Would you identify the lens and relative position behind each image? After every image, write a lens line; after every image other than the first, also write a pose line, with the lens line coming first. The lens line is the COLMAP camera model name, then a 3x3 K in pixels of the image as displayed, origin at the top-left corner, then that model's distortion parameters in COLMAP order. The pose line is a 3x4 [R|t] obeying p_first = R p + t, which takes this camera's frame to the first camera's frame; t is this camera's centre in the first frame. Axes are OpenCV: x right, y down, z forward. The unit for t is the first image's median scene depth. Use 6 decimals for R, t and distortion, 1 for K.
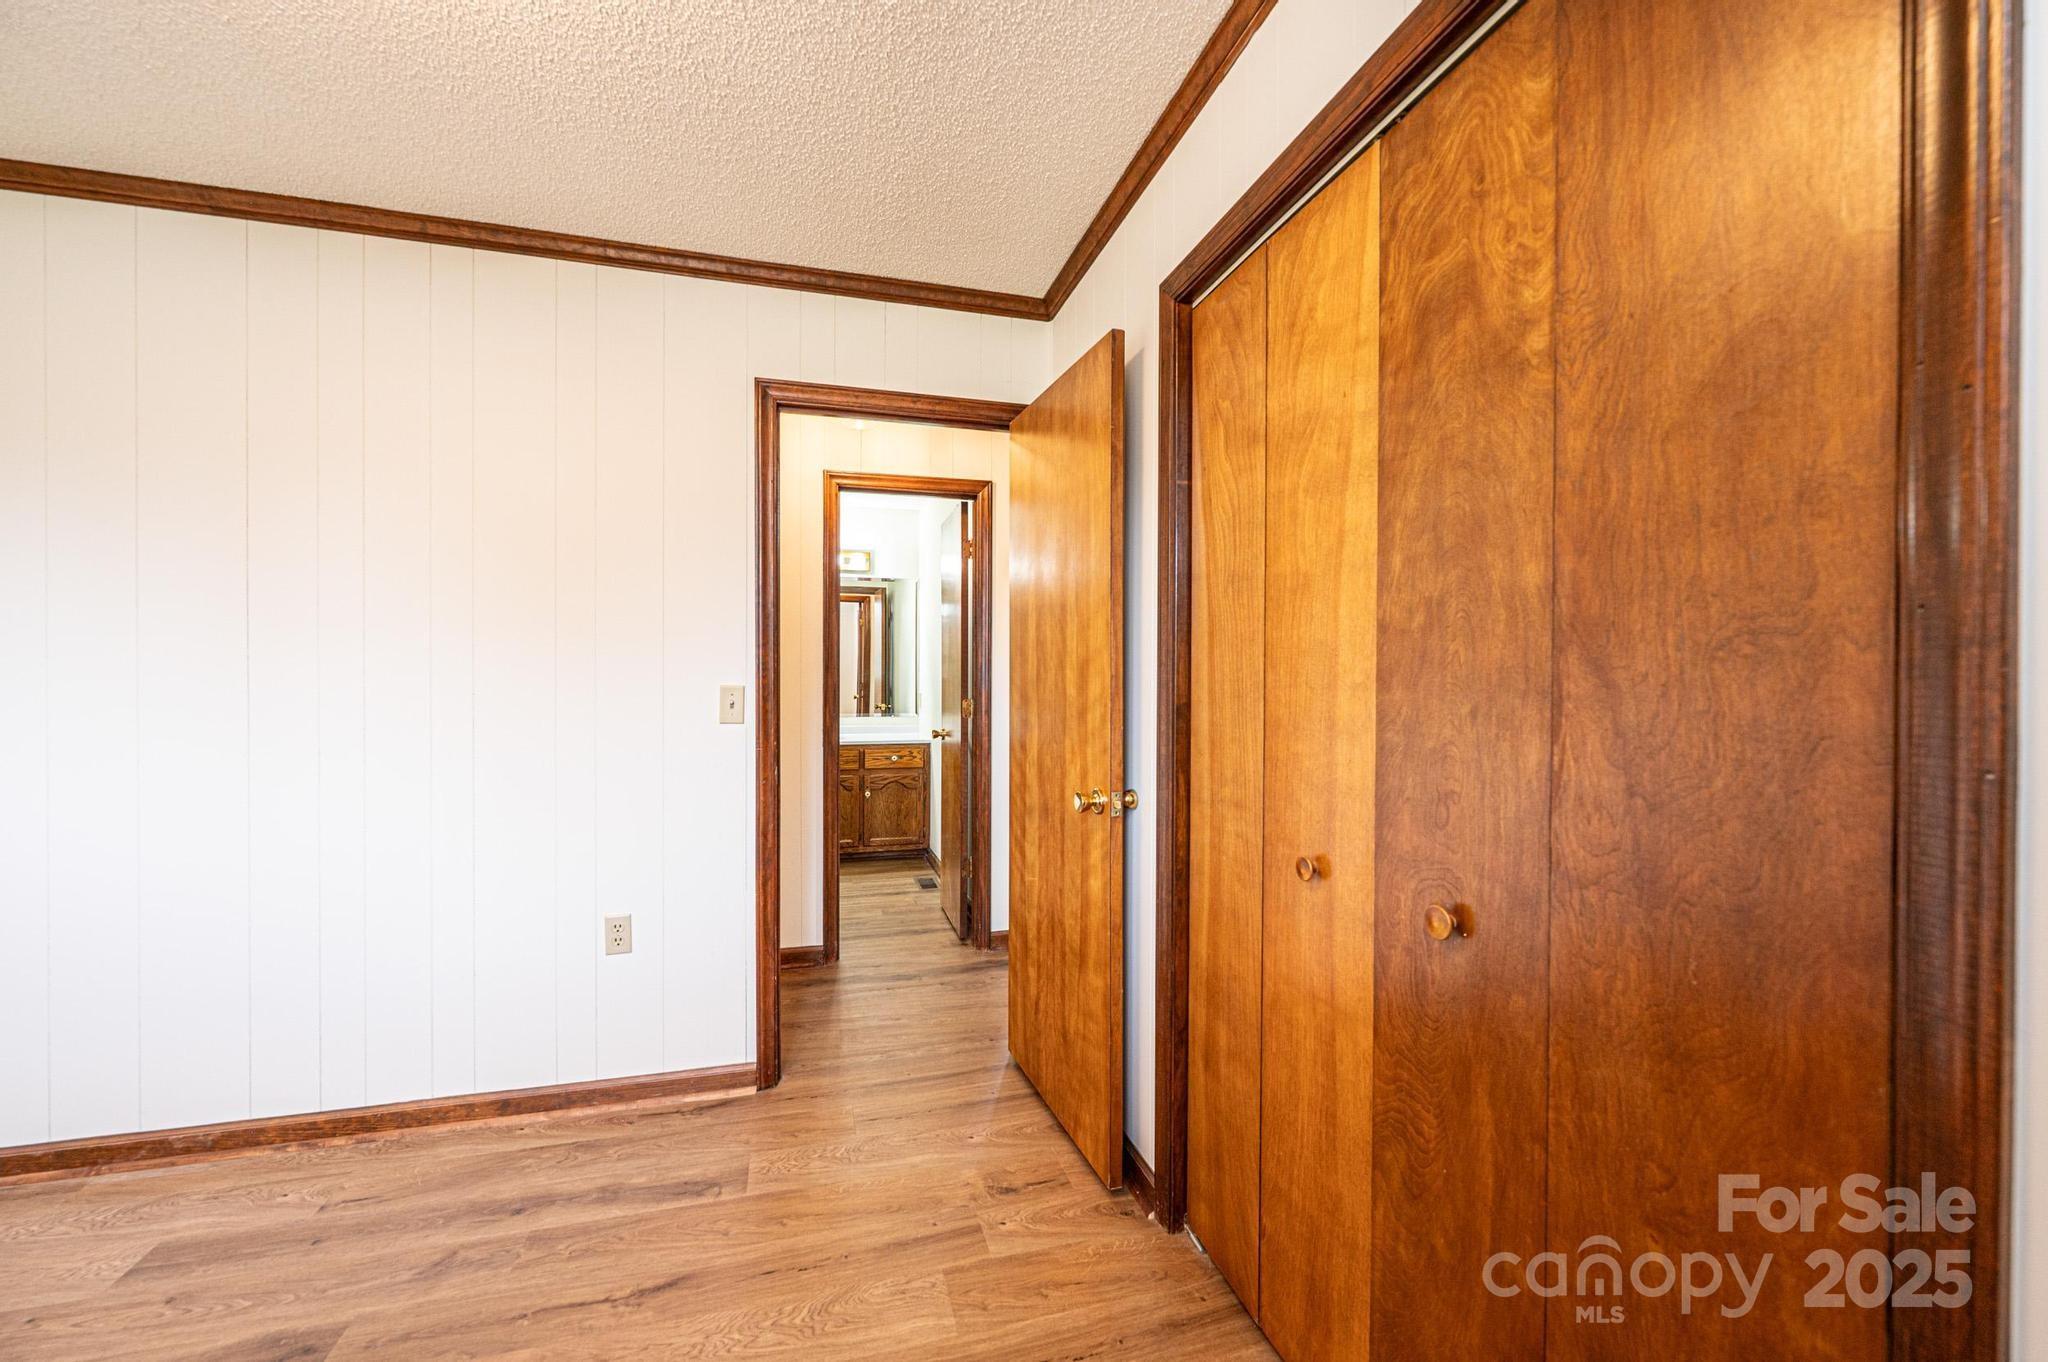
lens RADIAL K [[816.3, 0, 1024.0], [0, 816.3, 681.0], [0, 0, 1]] dist [-0.000198, 0.000046]
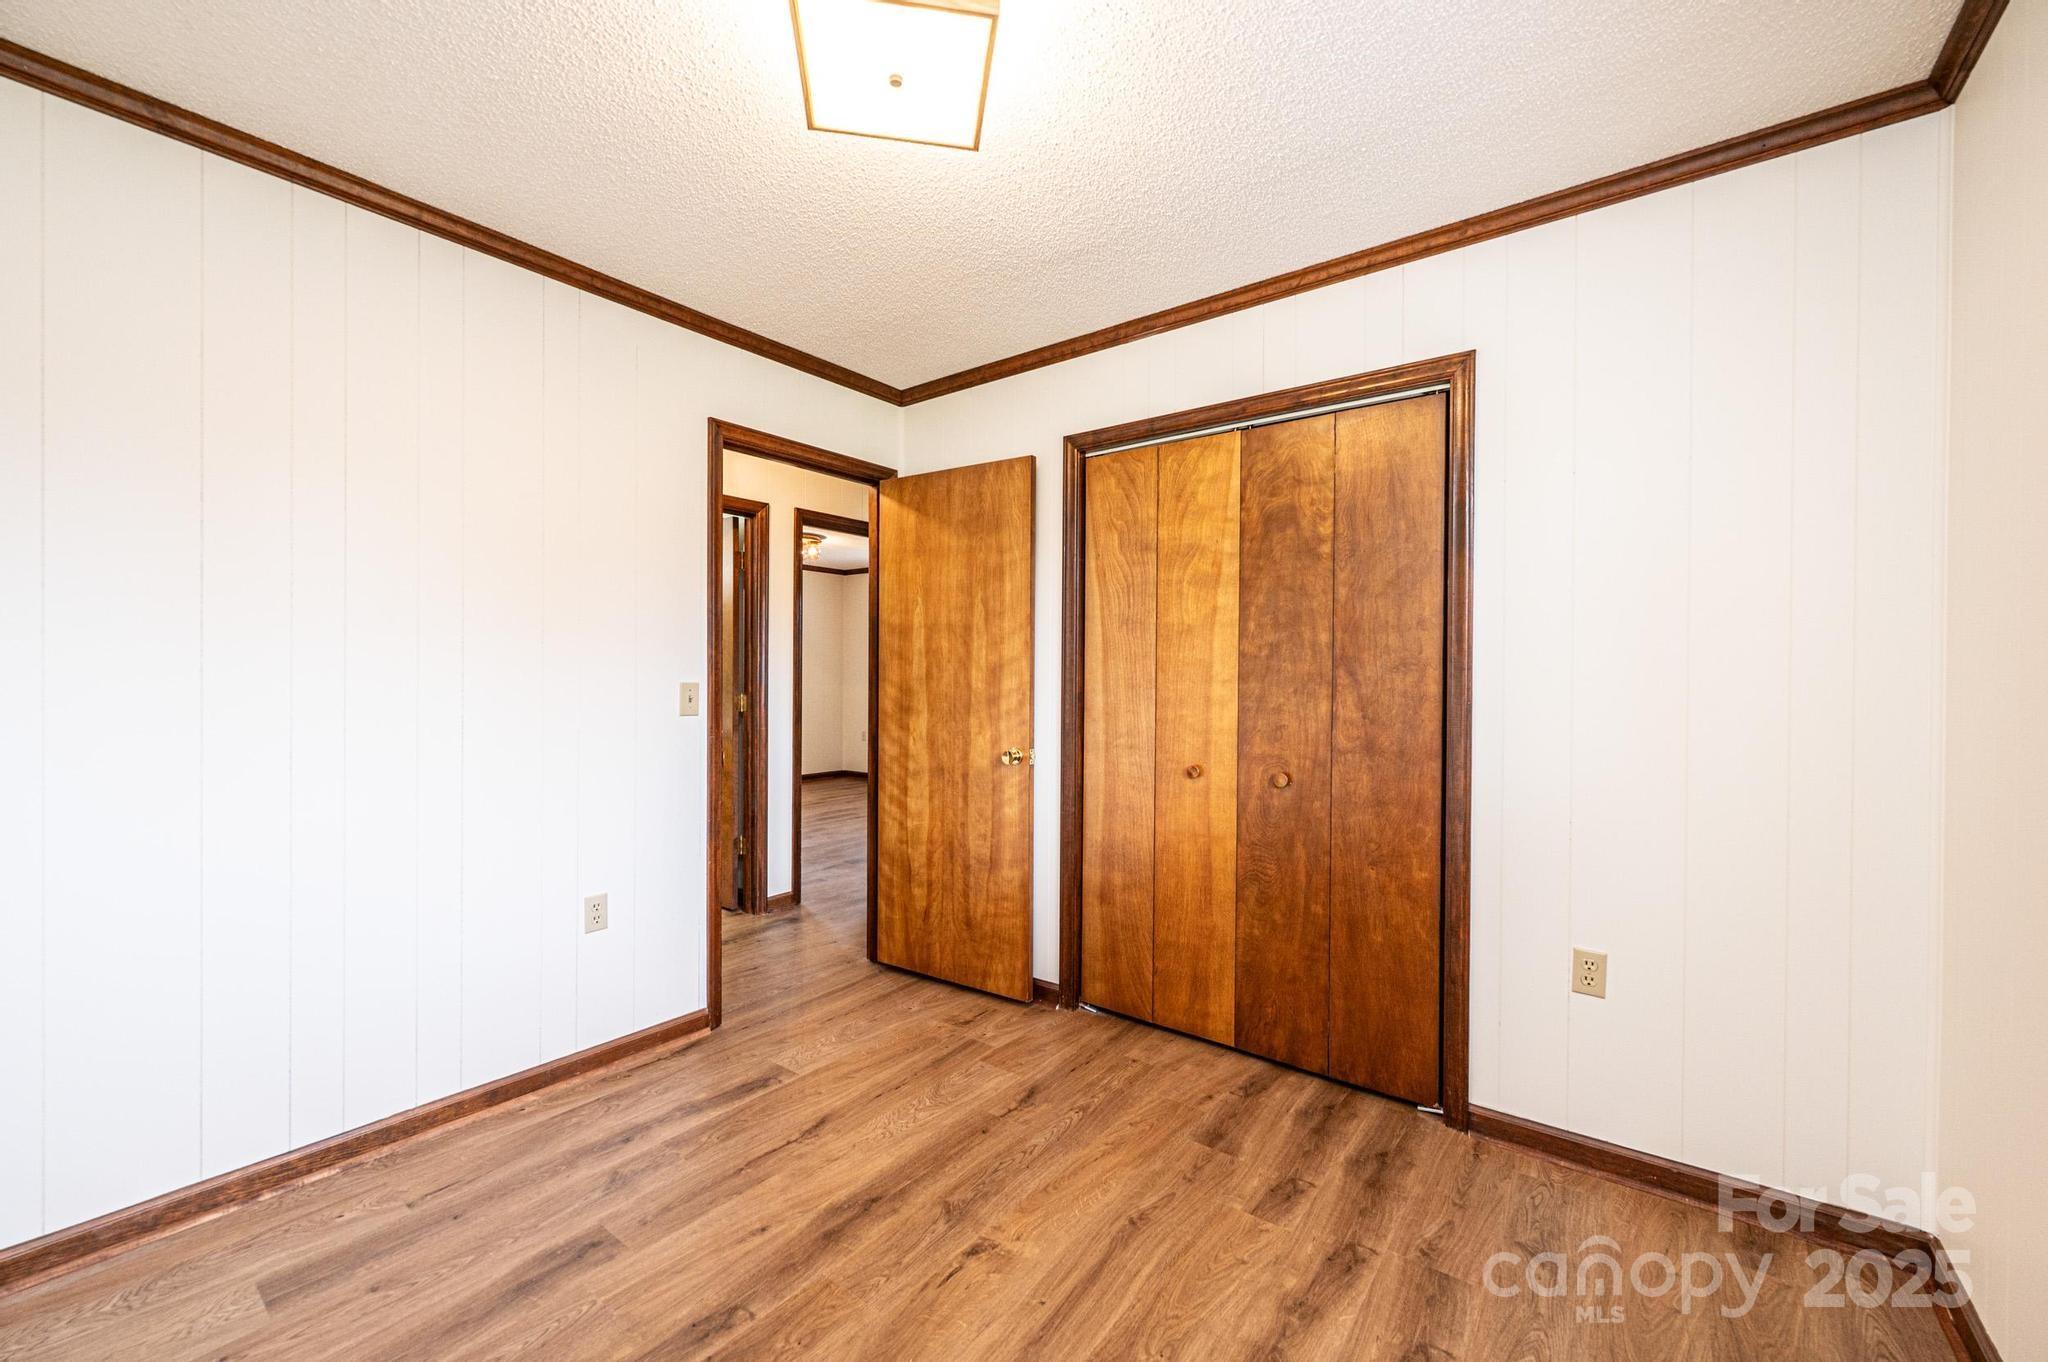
lens RADIAL K [[816.3, 0, 1024.0], [0, 816.3, 681.0], [0, 0, 1]] dist [-0.000198, 0.000046]
pose [[0.796788, -0.001818, 0.604257, -1.053085], [-0.000352, 0.999994, 0.003474, -0.001101], [-0.604259, -0.002981, 0.796782, -0.305541]]
